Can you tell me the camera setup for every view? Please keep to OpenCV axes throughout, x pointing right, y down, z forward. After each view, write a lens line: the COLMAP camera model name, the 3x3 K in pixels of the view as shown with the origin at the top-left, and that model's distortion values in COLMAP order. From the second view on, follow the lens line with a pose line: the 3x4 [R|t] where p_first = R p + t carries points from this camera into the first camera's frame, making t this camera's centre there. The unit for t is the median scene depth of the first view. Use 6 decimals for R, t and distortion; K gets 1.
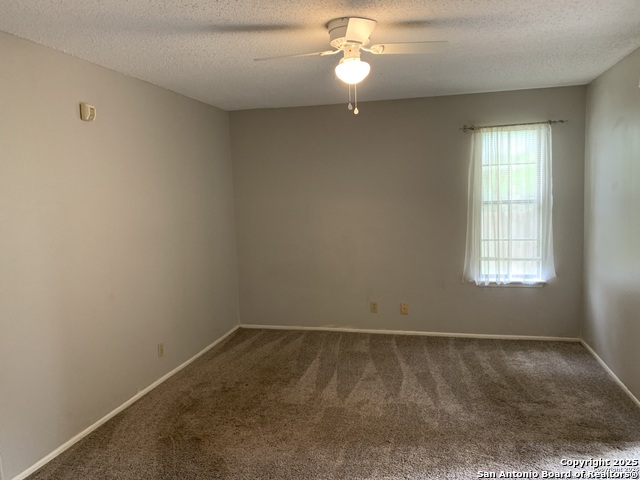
lens RADIAL K [[491.6, 0, 323.3], [0, 491.6, 241.4], [0, 0, 1]] dist [-0.005555, -0.000933]
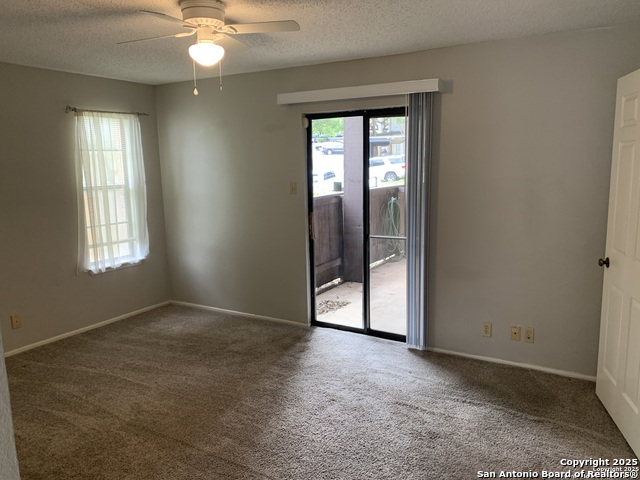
lens RADIAL K [[491.6, 0, 324.3], [0, 491.6, 239.4], [0, 0, 1]] dist [-0.005555, -0.000933]
pose [[0.281959, -0.122769, 0.951539, -0.518999], [0.108958, 0.989460, 0.095375, -0.023057], [-0.953220, 0.076786, 0.292363, 0.302428]]
